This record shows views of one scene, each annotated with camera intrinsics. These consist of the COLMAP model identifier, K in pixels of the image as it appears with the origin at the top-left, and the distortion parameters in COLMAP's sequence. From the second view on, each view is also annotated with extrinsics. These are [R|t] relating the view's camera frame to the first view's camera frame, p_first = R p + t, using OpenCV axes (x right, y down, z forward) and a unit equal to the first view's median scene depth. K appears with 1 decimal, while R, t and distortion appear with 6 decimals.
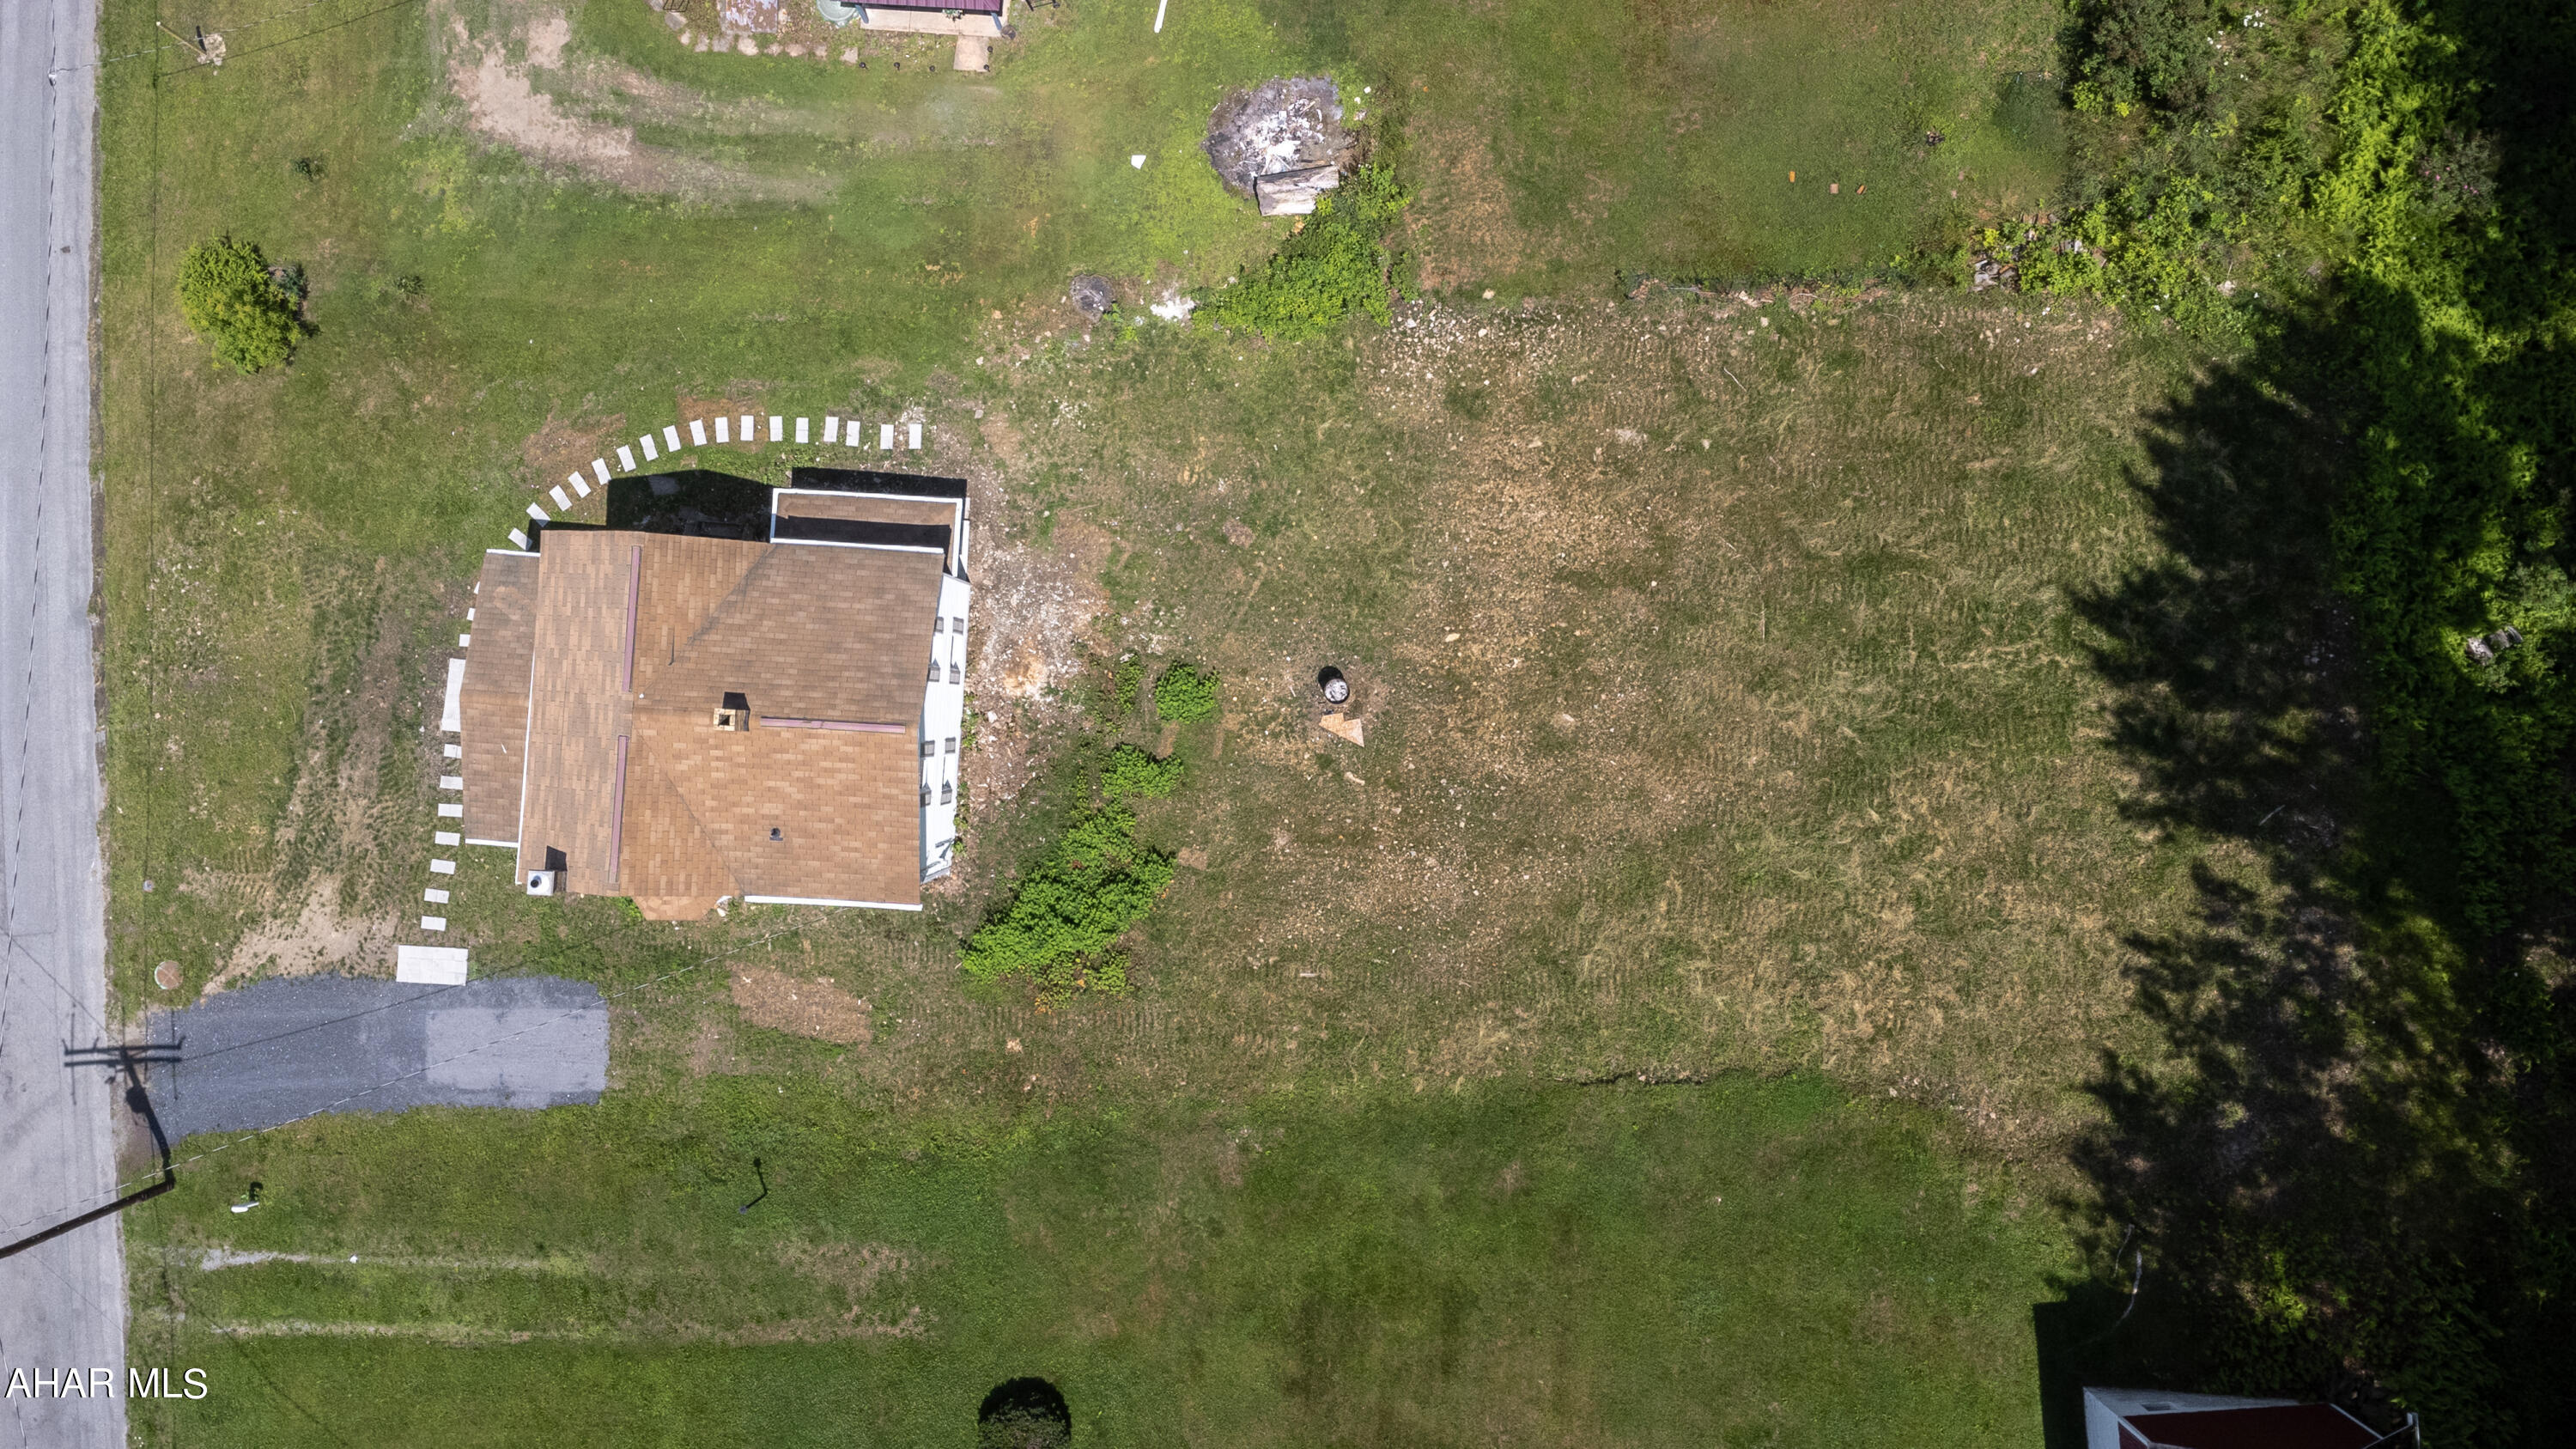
lens RADIAL K [[1879.0, 0, 1288.3], [0, 1879.0, 709.7], [0, 0, 1]] dist [0.005274, 0.062442]
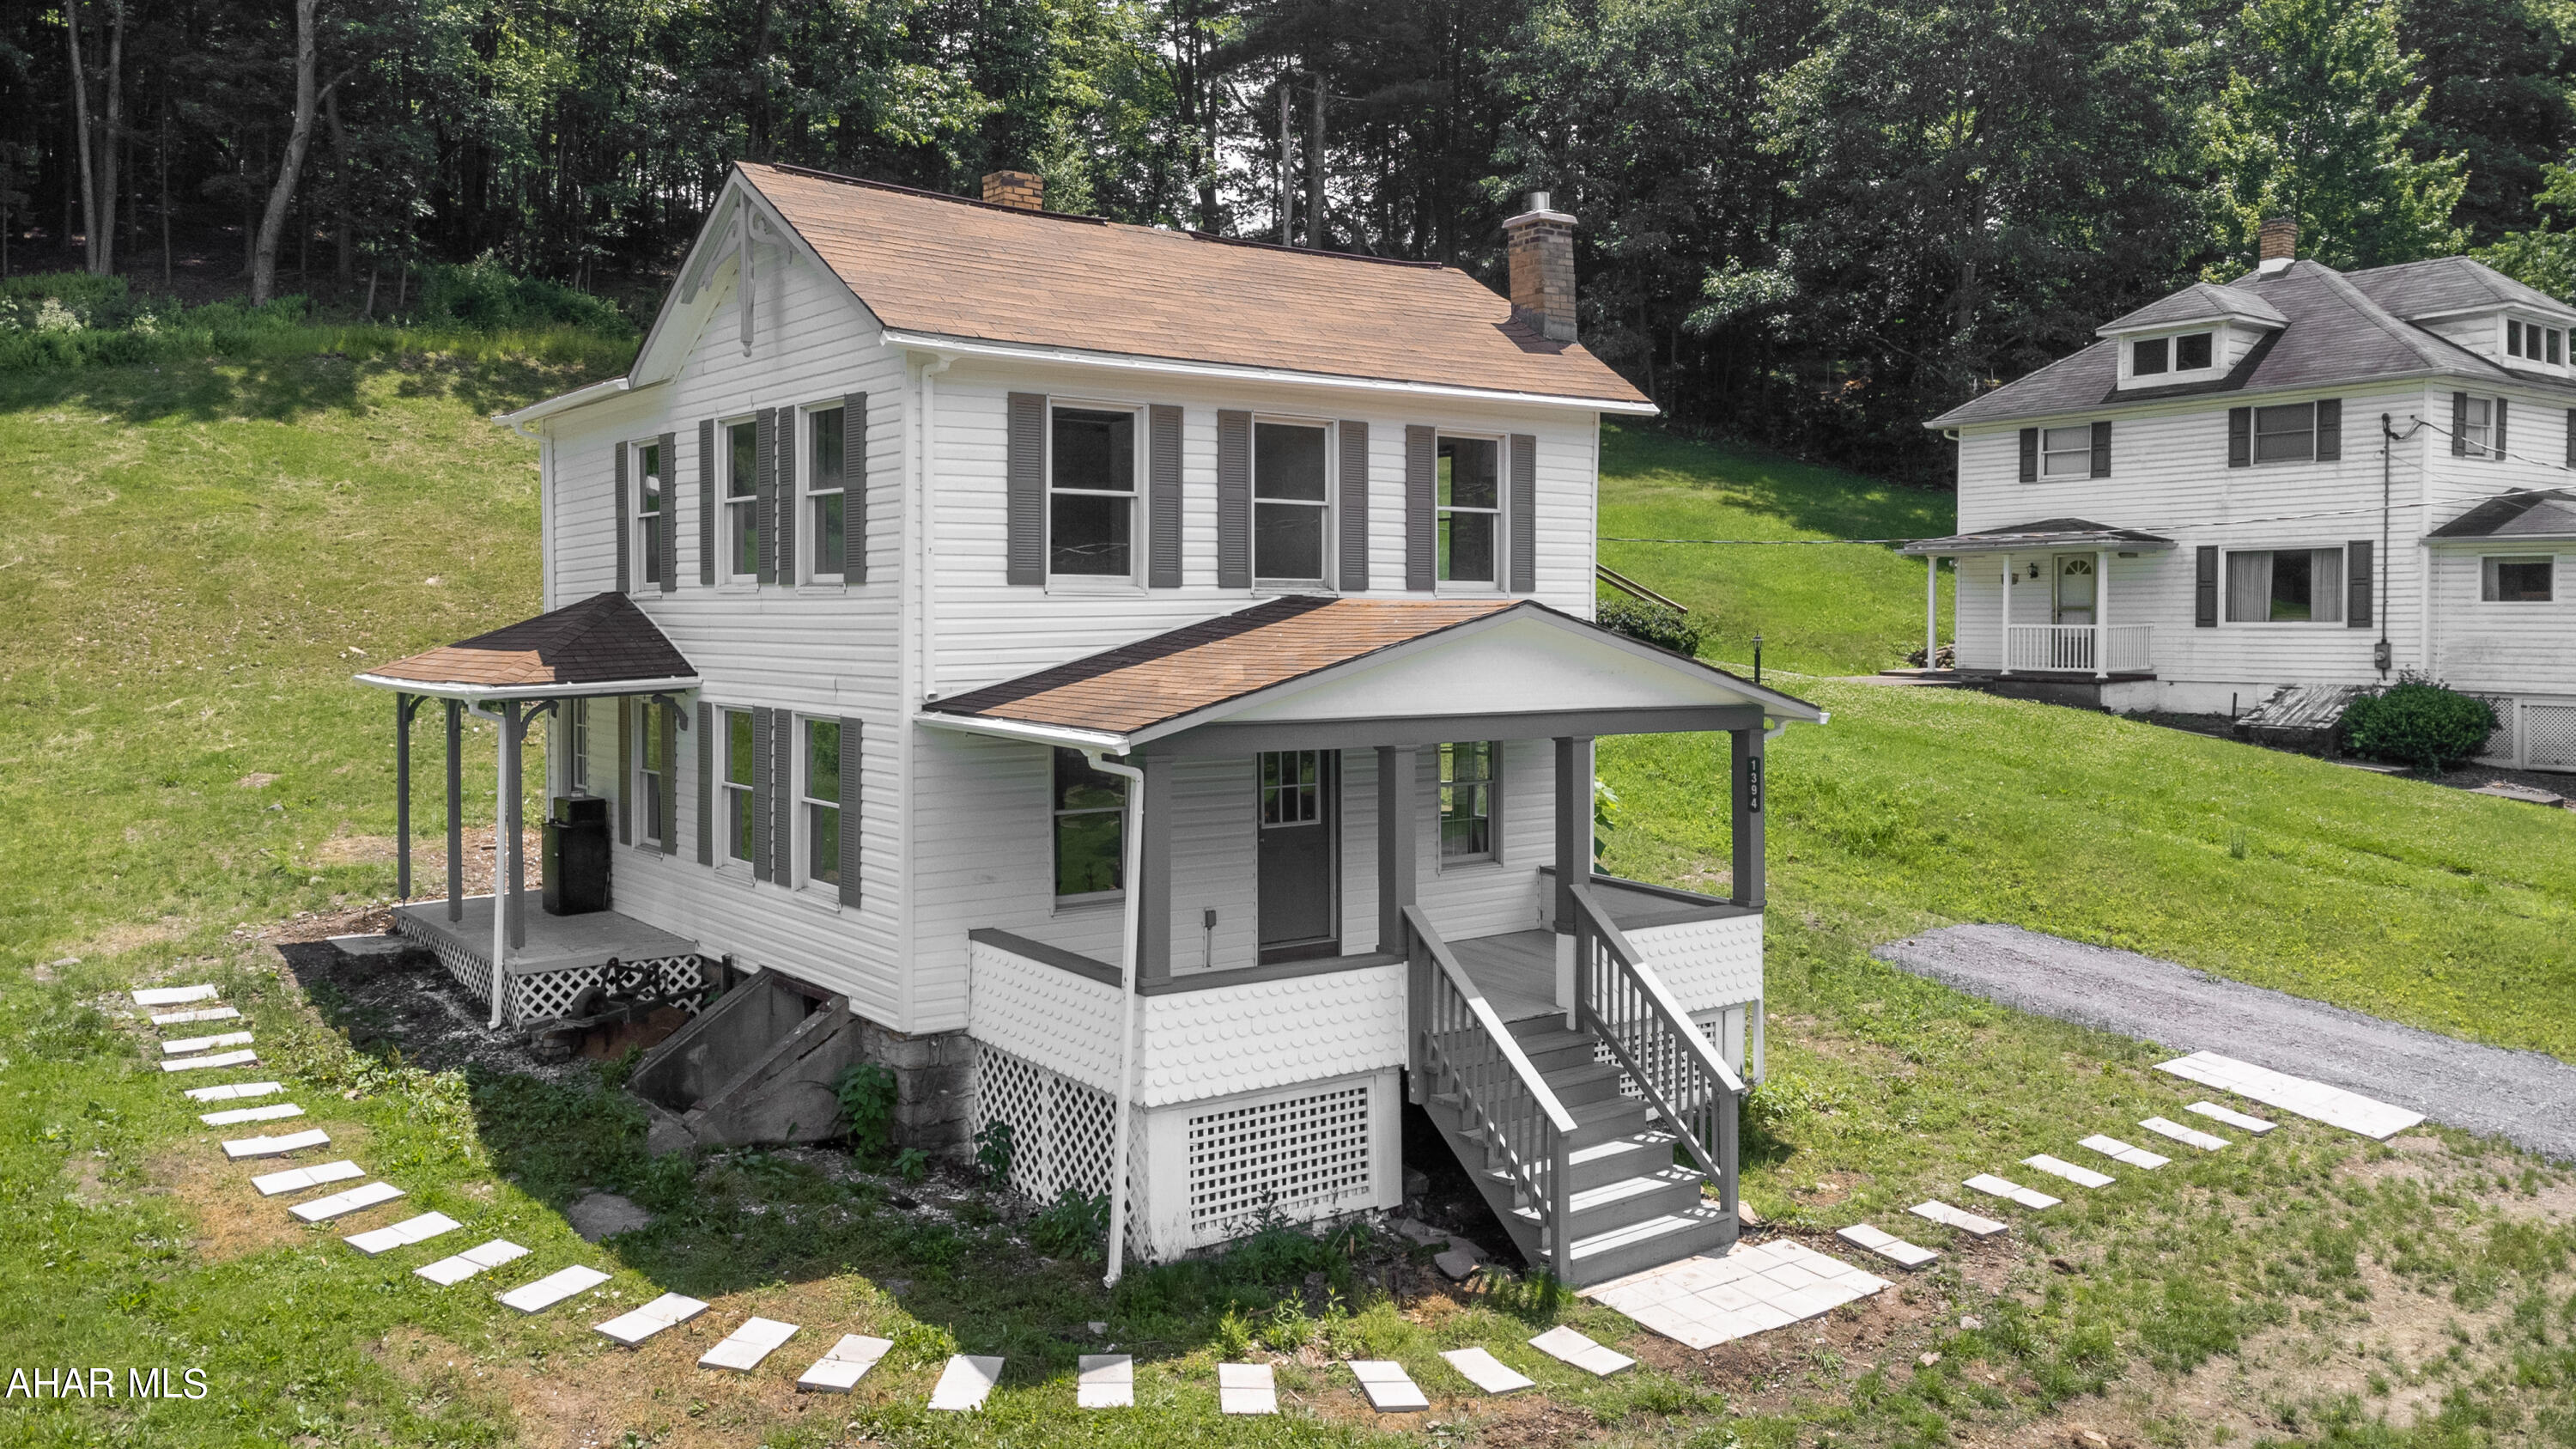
lens RADIAL K [[1919.4, 0, 1293.9], [0, 1919.4, 652.5], [0, 0, 1]] dist [0.025706, -0.000893]
pose [[-0.662374, -0.011575, 0.749084, -0.647027], [0.749170, -0.013380, 0.662243, -0.243512], [0.002358, 0.999843, 0.017534, 0.999038]]
